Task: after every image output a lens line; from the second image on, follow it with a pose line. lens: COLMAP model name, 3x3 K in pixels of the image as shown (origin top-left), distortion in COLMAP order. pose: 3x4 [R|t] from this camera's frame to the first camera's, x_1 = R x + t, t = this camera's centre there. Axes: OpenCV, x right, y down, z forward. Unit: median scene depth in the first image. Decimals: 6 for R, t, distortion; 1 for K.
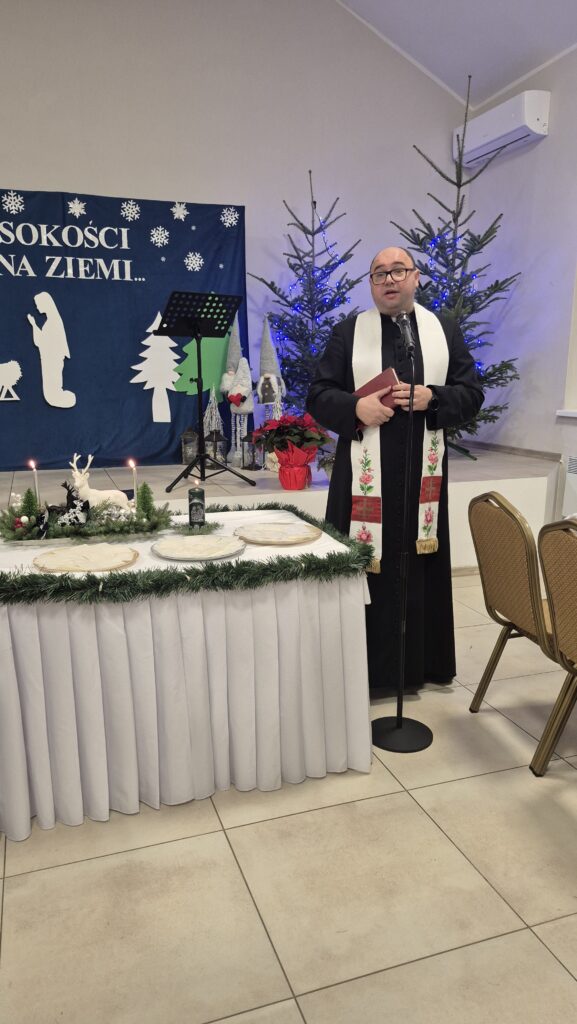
lens RADIAL K [[706.8, 0, 282.2], [0, 706.8, 515.1], [0, 0, 1]] dist [0.108638, -0.160340]
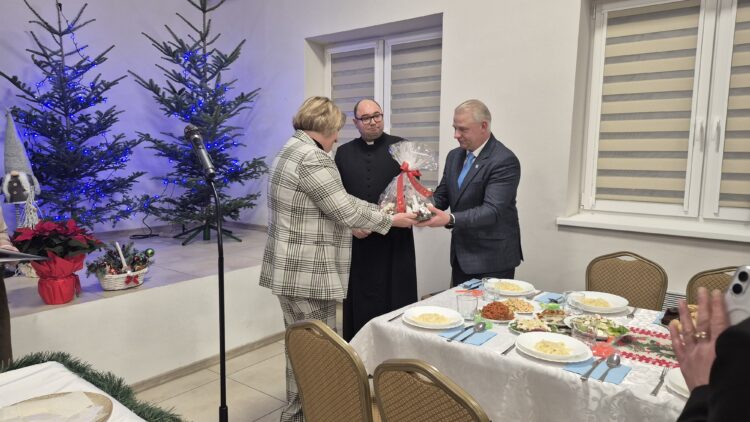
lens RADIAL K [[518.7, 0, 384.5], [0, 518.7, 215.7], [0, 0, 1]] dist [0.071983, -0.085791]
pose [[0.833013, -0.060896, 0.549891, -0.000033], [0.101777, 0.993828, -0.044120, -0.060536], [-0.543811, 0.092719, 0.834070, 0.160300]]
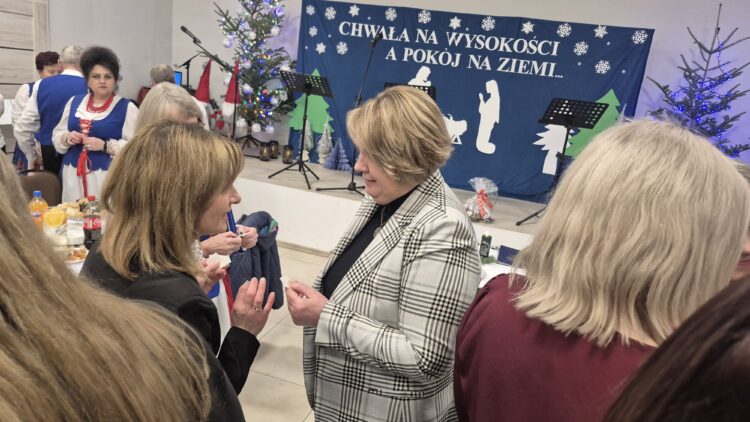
lens RADIAL K [[522.6, 0, 369.0], [0, 522.6, 220.9], [0, 0, 1]] dist [0.048251, -0.050970]
pose [[0.793890, 0.256673, -0.551233, 0.160475], [-0.239809, 0.965226, 0.104067, -0.065011], [0.558775, 0.049573, 0.827836, -0.086993]]
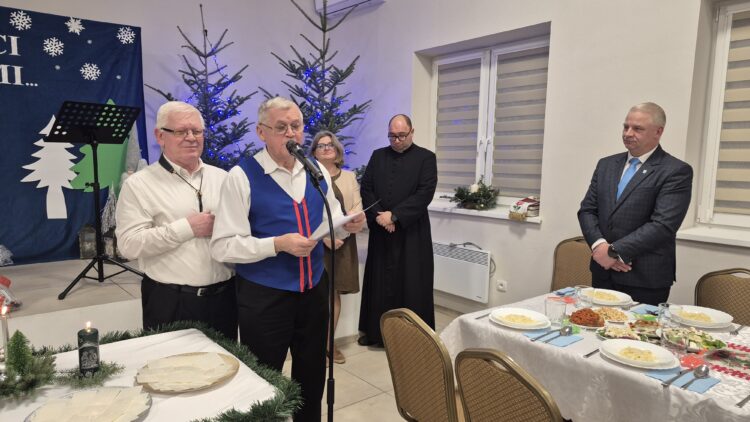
lens RADIAL K [[519.6, 0, 378.2], [0, 519.6, 218.9], [0, 0, 1]] dist [0.064371, -0.071149]
pose [[0.933656, -0.026010, 0.357226, -0.007421], [0.054602, 0.996038, -0.070187, -0.053289], [-0.353985, 0.085036, 0.931377, 0.124597]]
